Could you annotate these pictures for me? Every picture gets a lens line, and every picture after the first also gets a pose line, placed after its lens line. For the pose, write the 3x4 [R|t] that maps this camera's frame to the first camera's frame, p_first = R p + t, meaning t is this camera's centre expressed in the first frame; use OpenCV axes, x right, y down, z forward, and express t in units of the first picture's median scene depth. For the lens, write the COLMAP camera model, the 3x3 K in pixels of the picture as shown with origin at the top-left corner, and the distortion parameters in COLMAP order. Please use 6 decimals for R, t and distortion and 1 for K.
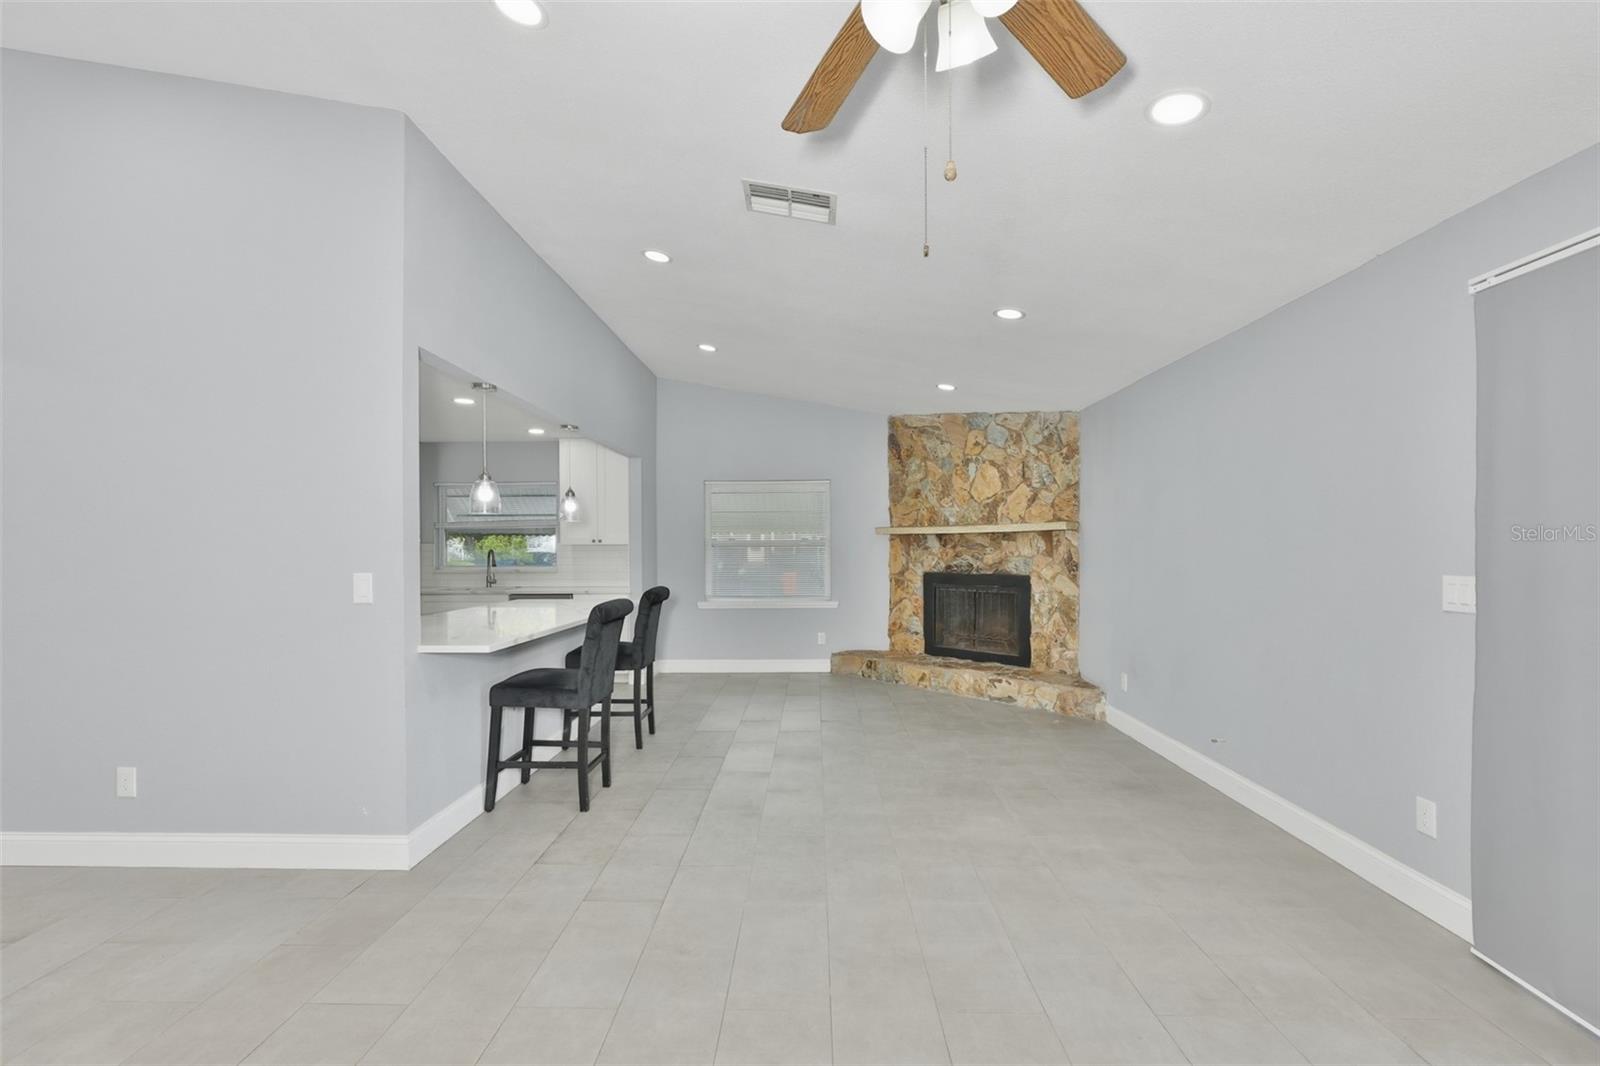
lens RADIAL K [[709.5, 0, 789.6], [0, 709.5, 553.3], [0, 0, 1]] dist [-0.003524, -0.000618]
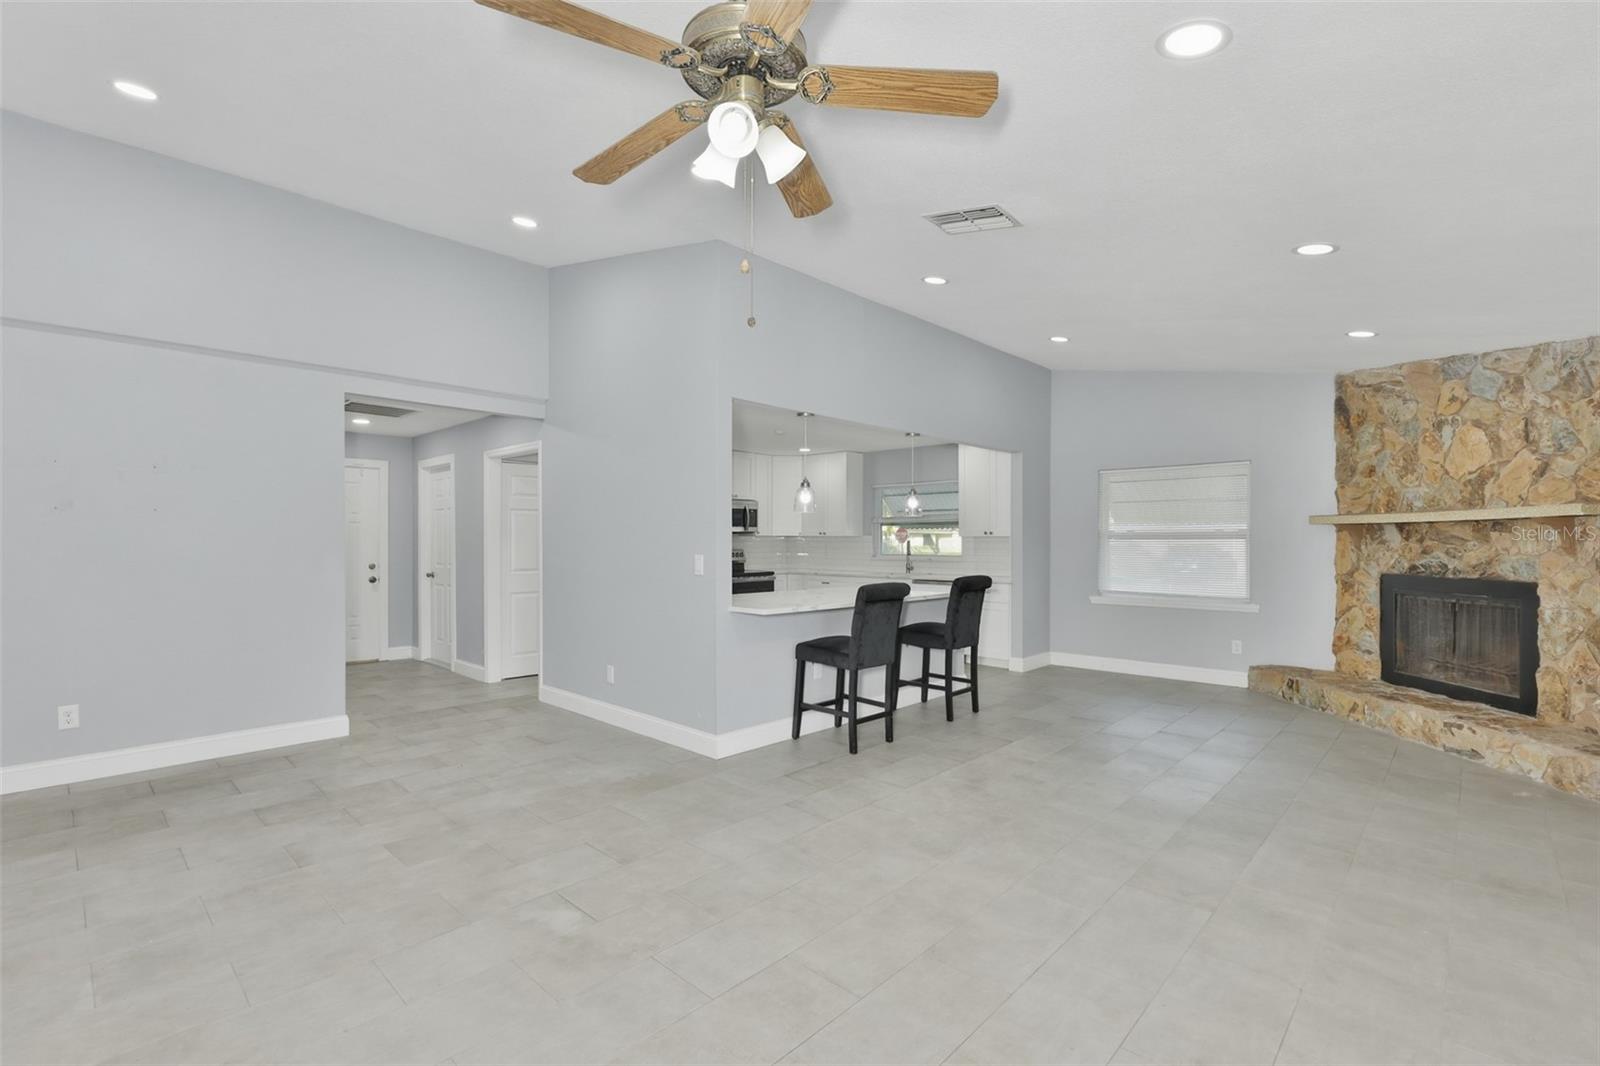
lens RADIAL K [[709.5, 0, 790.2], [0, 709.5, 543.2], [0, 0, 1]] dist [-0.003524, -0.000618]
pose [[0.740185, 0.007898, -0.672357, 0.258557], [-0.009552, 0.999954, 0.001231, -0.000677], [0.672335, 0.005511, 0.740226, 0.007980]]
